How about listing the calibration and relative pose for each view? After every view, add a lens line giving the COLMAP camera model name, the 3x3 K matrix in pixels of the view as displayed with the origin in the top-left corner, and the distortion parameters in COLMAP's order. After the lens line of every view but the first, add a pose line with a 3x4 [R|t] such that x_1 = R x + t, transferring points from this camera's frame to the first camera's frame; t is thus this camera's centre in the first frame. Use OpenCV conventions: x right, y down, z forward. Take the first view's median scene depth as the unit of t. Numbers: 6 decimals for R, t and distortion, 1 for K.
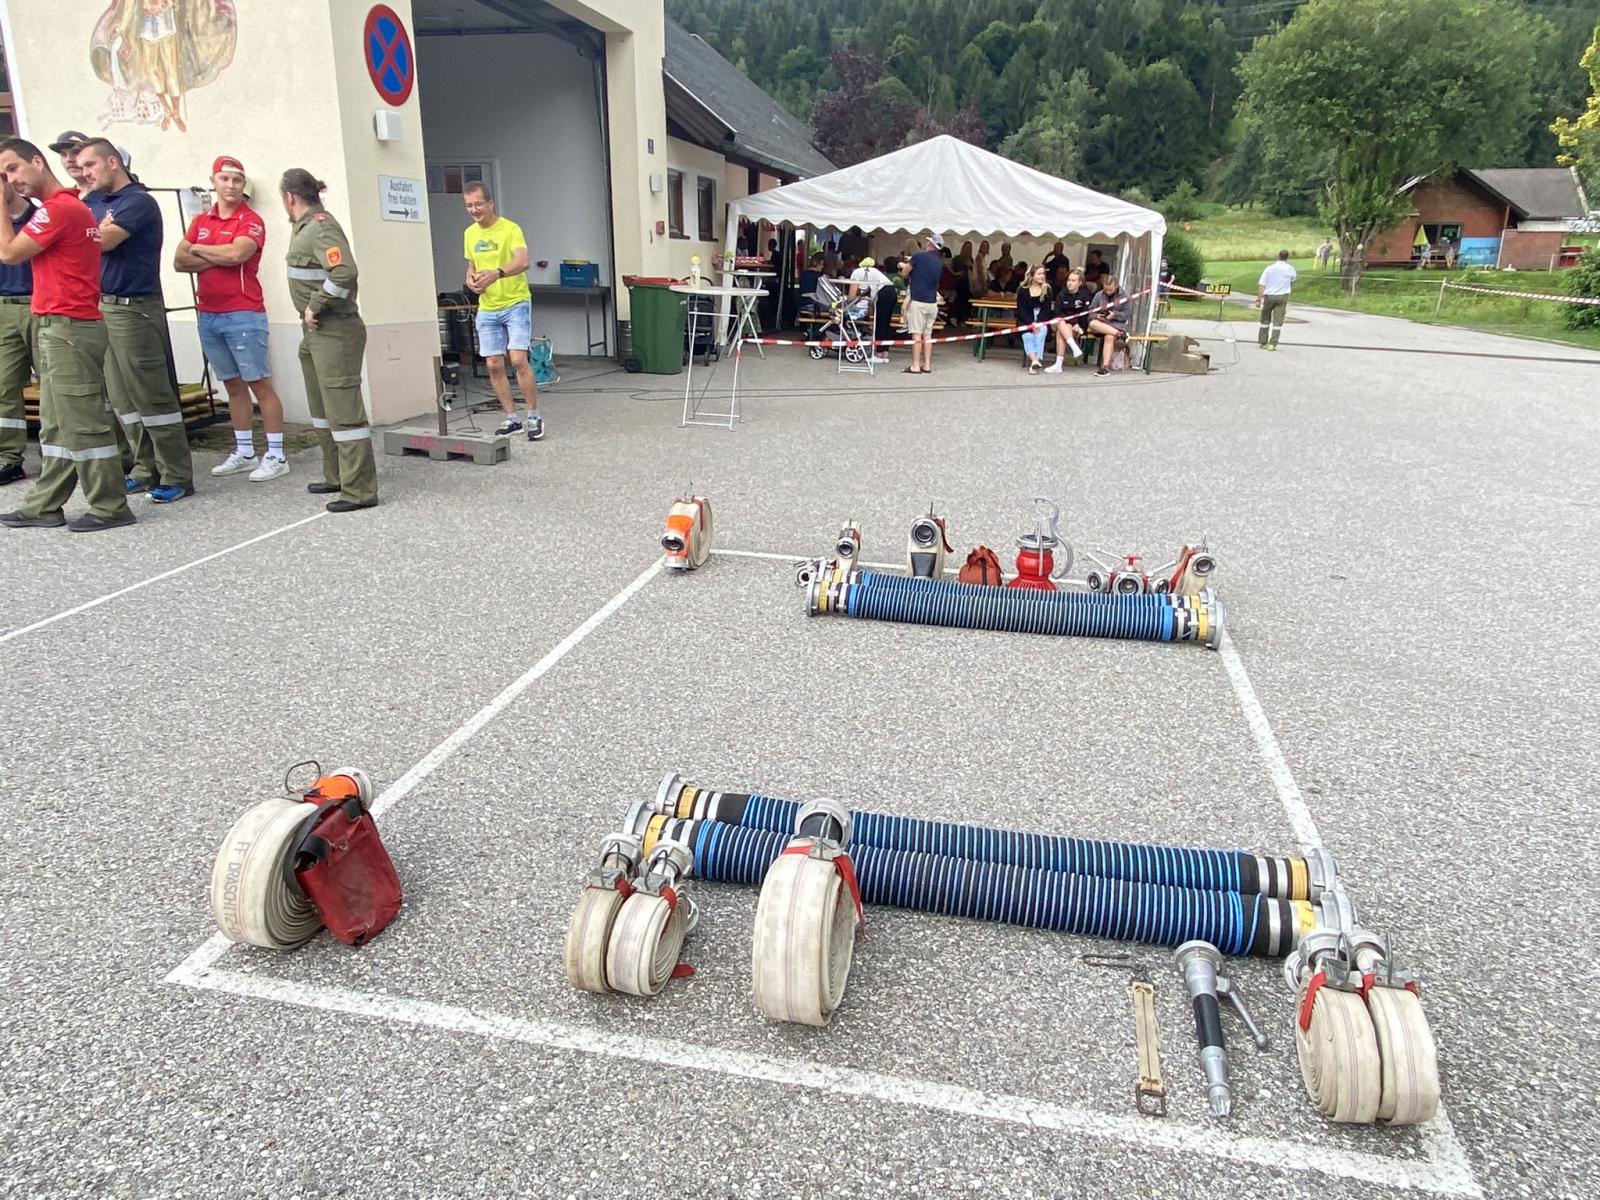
lens RADIAL K [[1152.0, 0, 794.4], [0, 1152.0, 620.6], [0, 0, 1]] dist [0.059823, -0.068604]
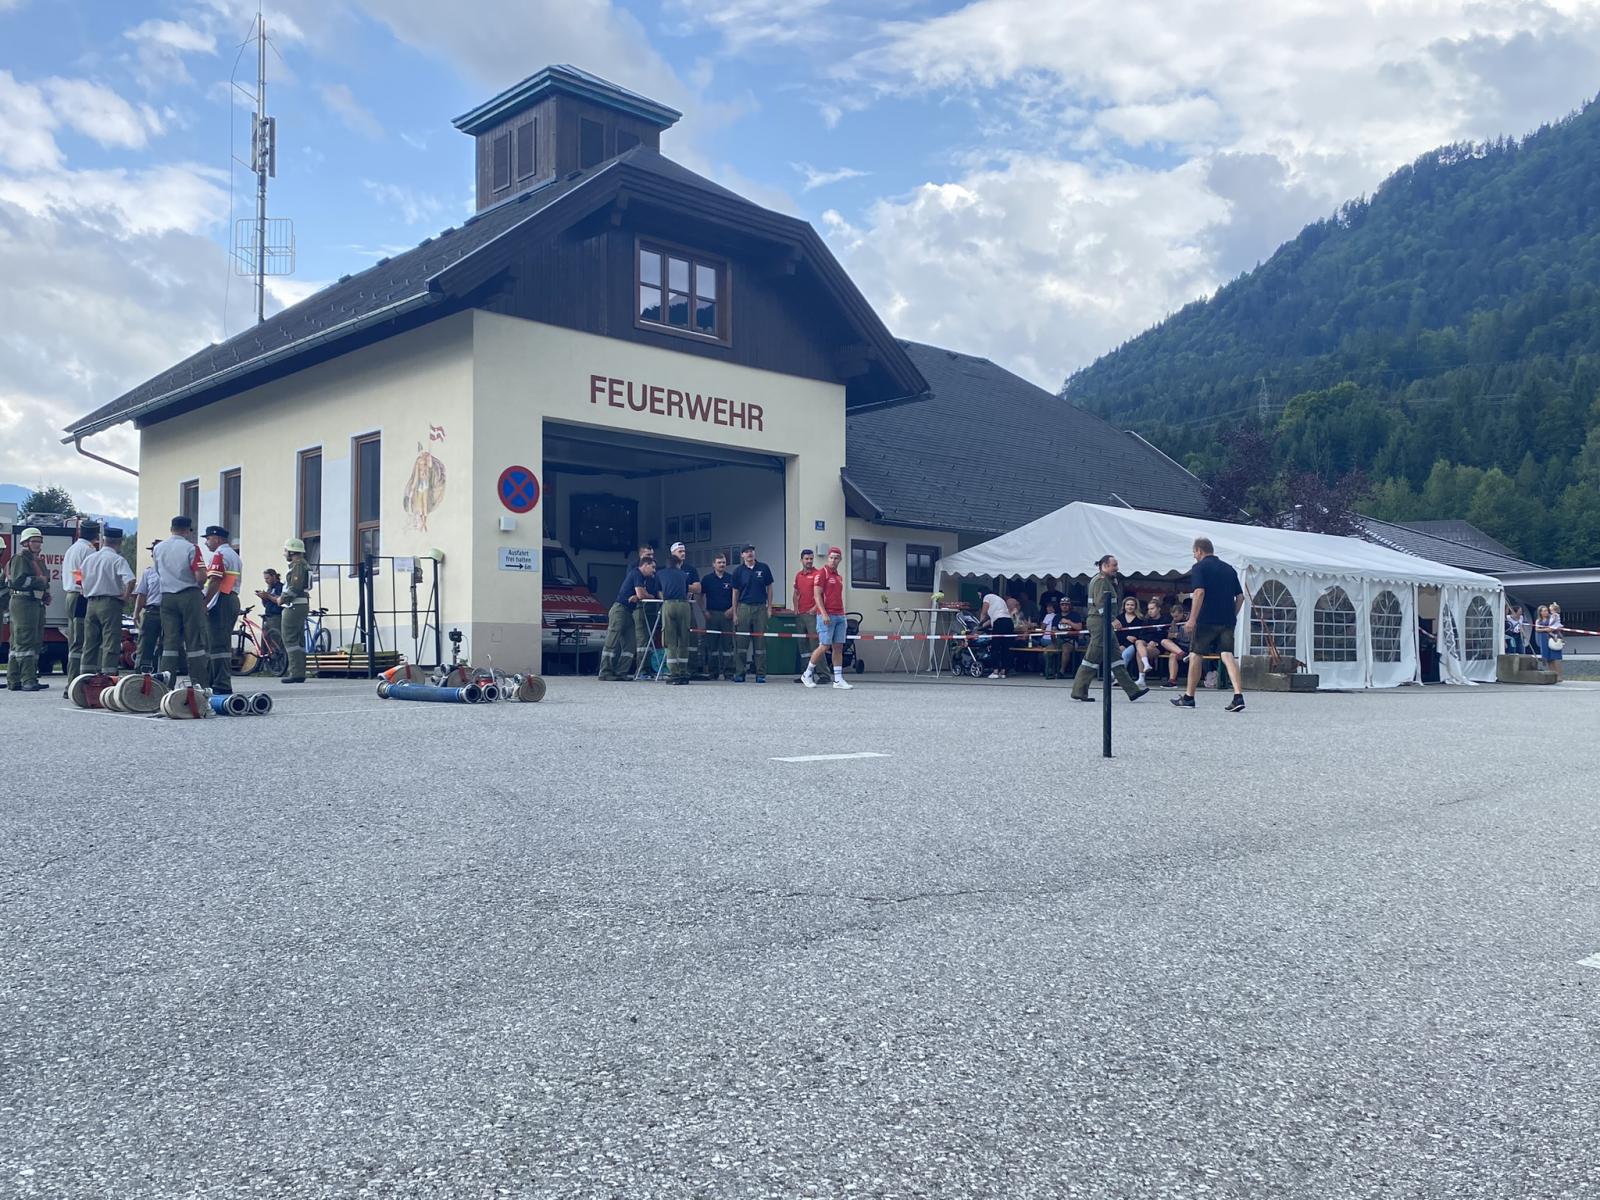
lens RADIAL K [[1377.3, 0, 822.5], [0, 1377.3, 607.1], [0, 0, 1]] dist [0.118954, -0.209273]
pose [[0.831353, -0.029912, -0.554940, 0.804203], [-0.158336, 0.944417, -0.288107, 0.166825], [0.532713, 0.327385, 0.780408, -0.270915]]
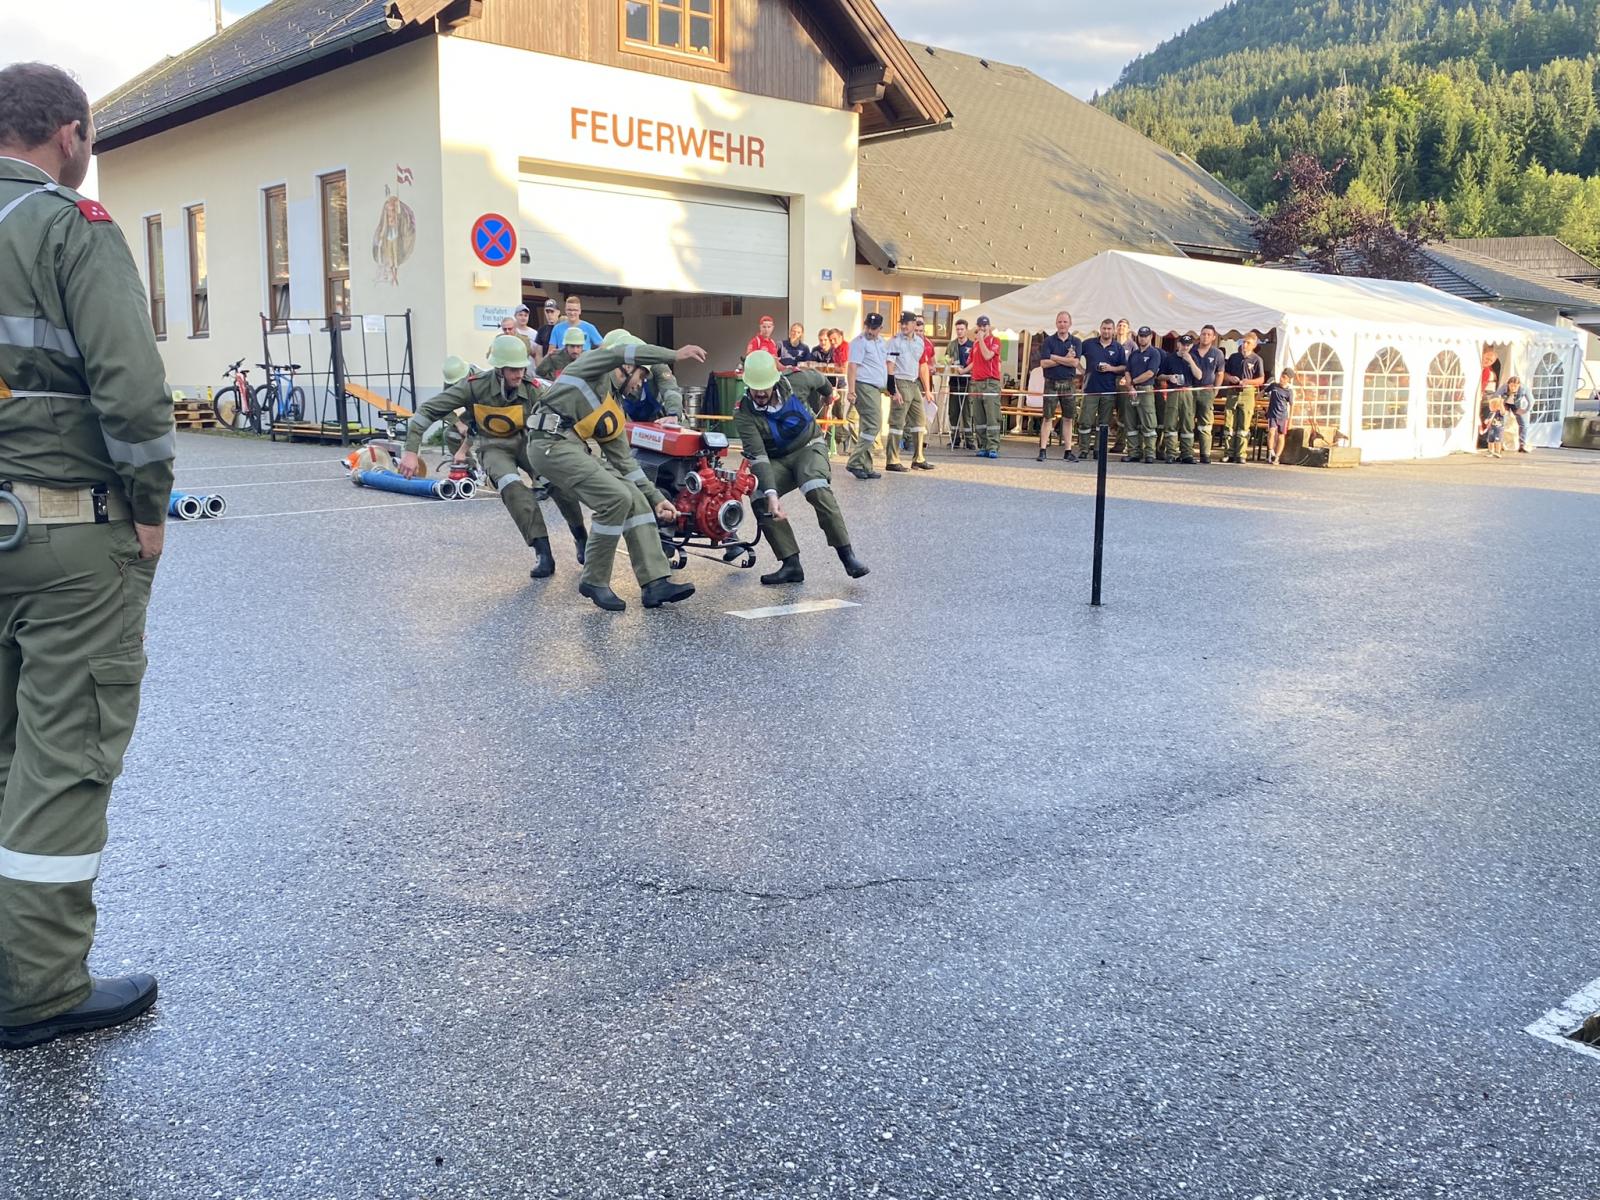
lens RADIAL K [[1455.3, 0, 788.8], [0, 1455.3, 590.0], [0, 0, 1]] dist [0.030111, -0.037575]
pose [[0.808047, 0.083095, -0.583229, 0.810758], [-0.177507, 0.978335, -0.106543, 0.113046], [0.561740, 0.189619, 0.805290, -0.253766]]
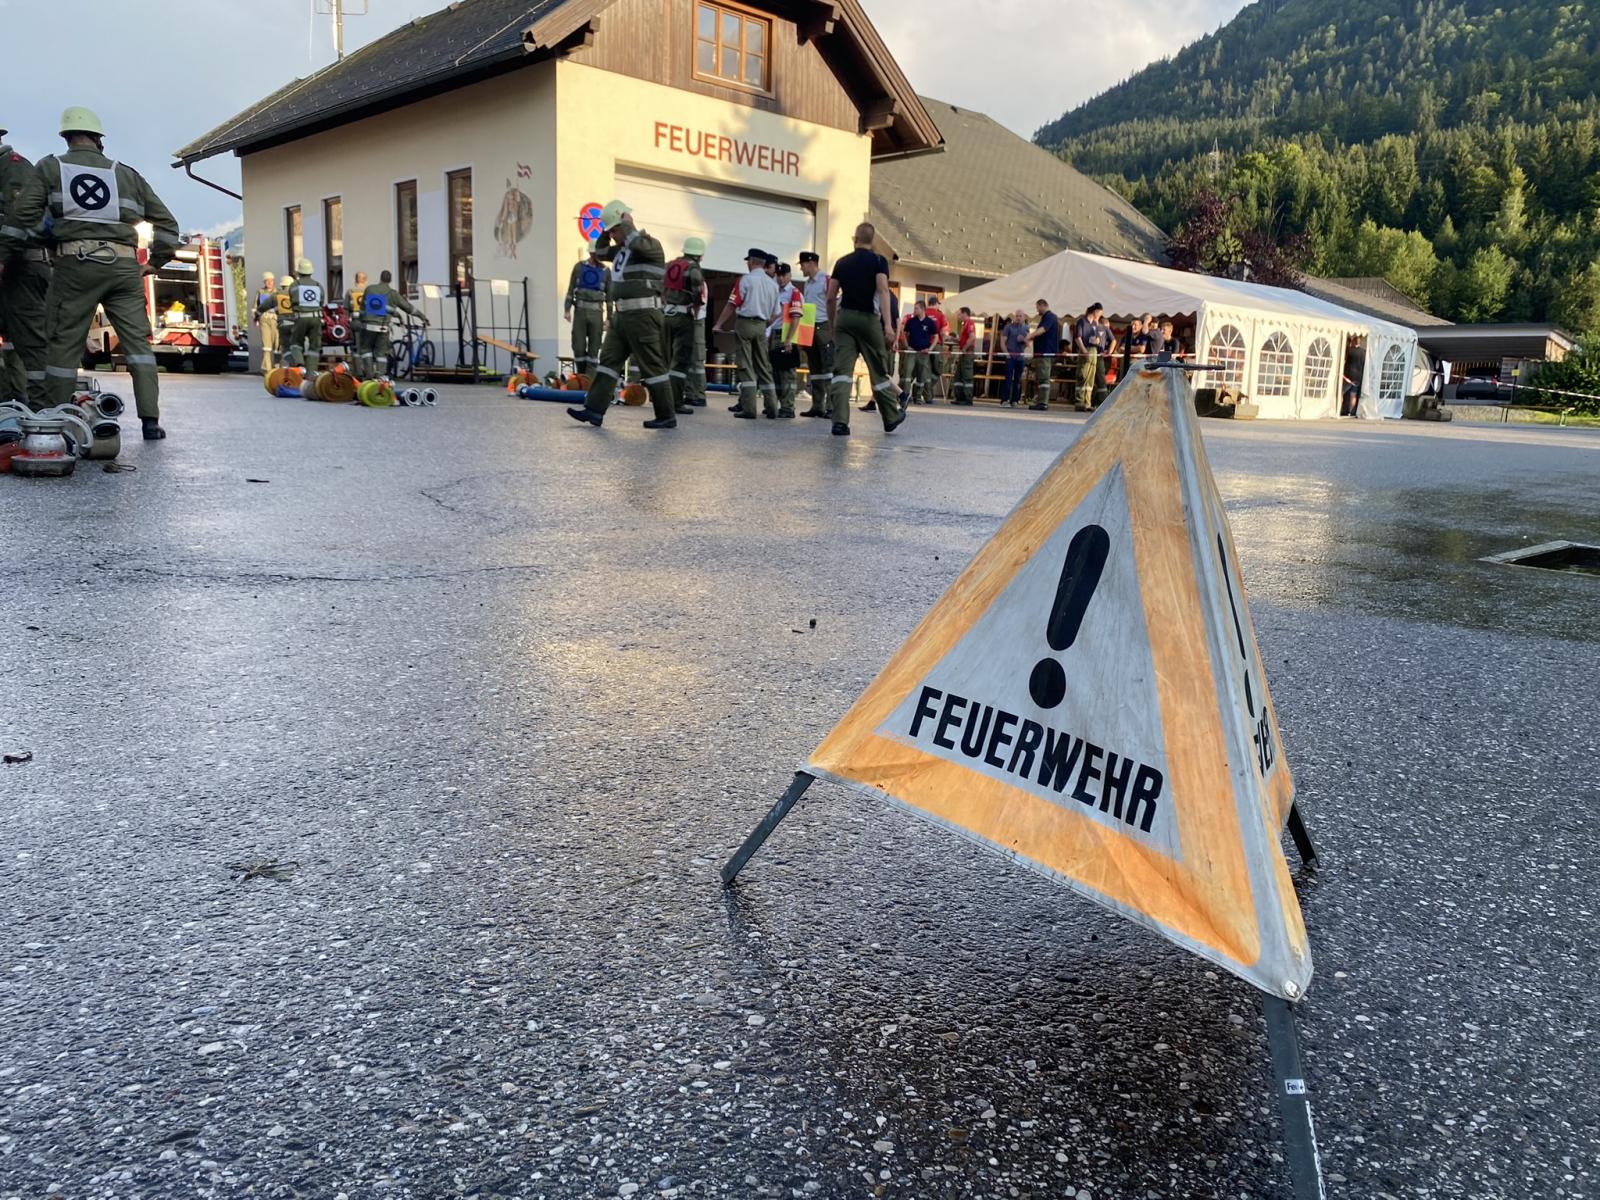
lens RADIAL K [[1223.7, 0, 805.2], [0, 1223.7, 584.9], [0, 0, 1]] dist [0.006179, 0.000689]
pose [[0.833937, 0.103676, -0.542034, 0.804906], [-0.186297, 0.977425, -0.099671, 0.211307], [0.519464, 0.184099, 0.834425, -0.373155]]
